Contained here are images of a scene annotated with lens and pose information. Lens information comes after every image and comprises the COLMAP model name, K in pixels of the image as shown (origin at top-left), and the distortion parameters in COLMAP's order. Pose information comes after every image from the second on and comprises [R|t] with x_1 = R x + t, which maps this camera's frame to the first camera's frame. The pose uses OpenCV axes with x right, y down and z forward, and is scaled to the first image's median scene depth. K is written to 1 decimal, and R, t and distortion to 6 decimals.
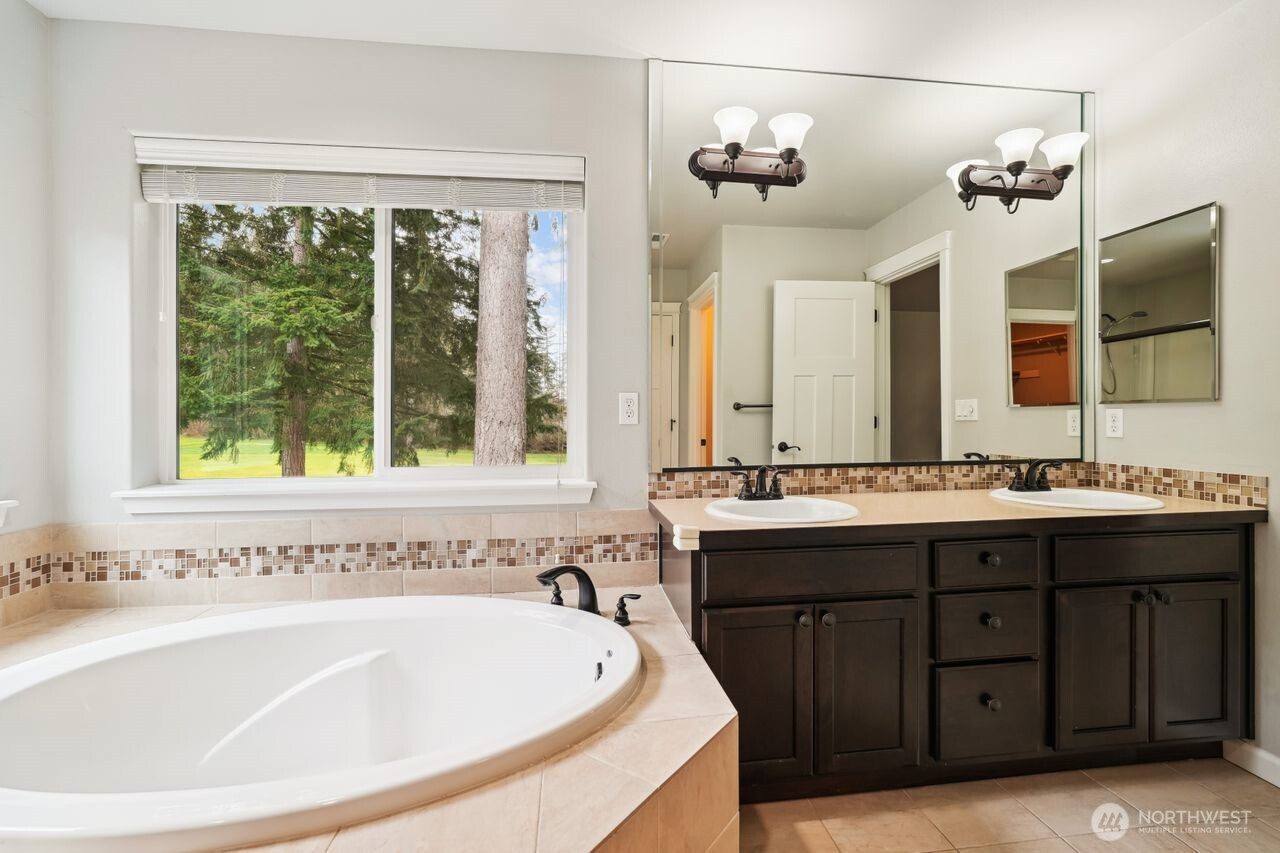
lens RADIAL K [[561.5, 0, 636.8], [0, 561.5, 423.0], [0, 0, 1]] dist [-0.000088, 0.000074]
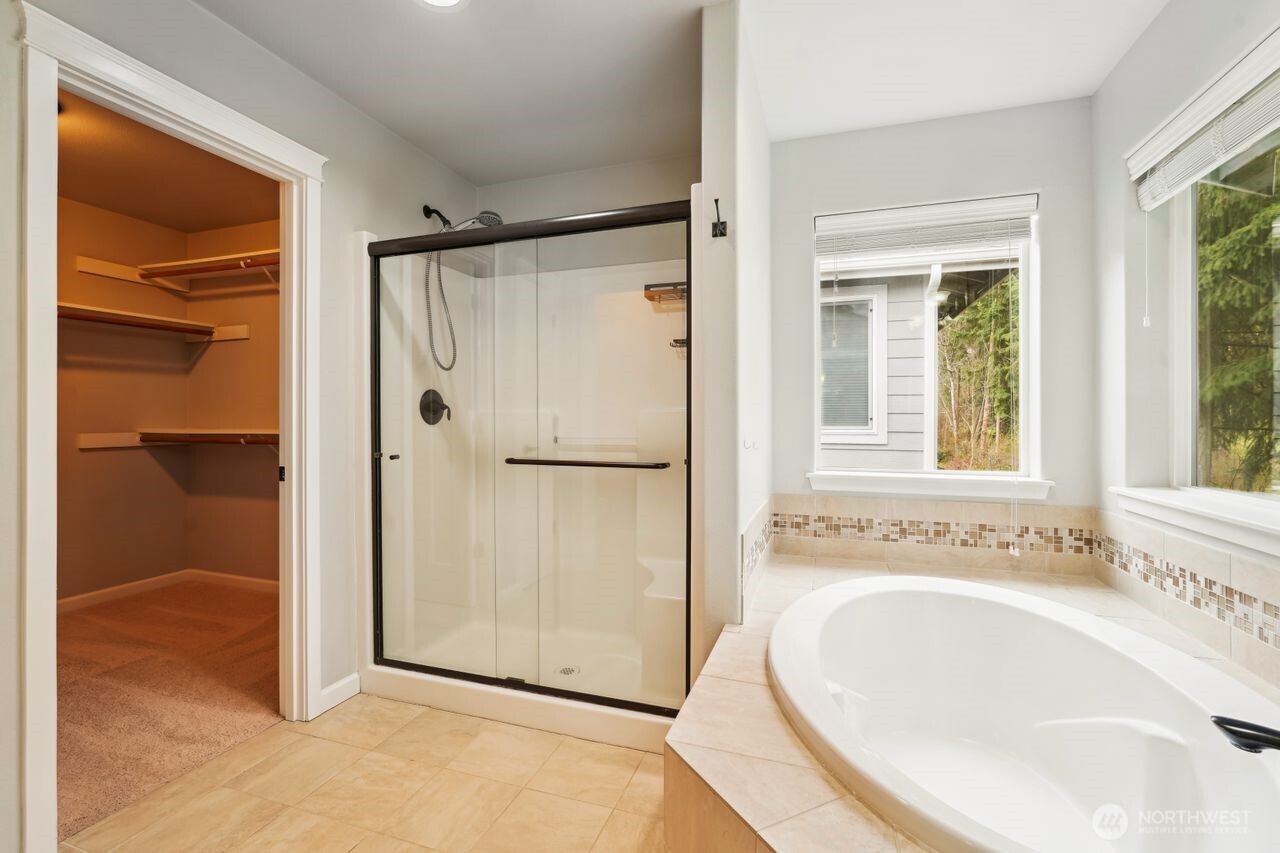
lens RADIAL K [[561.5, 0, 636.8], [0, 561.5, 423.0], [0, 0, 1]] dist [-0.000088, 0.000074]
pose [[-0.433403, 0.011593, -0.901126, 0.492721], [-0.008440, 0.999821, 0.016922, -0.014705], [0.901161, 0.014939, -0.433228, 0.637026]]
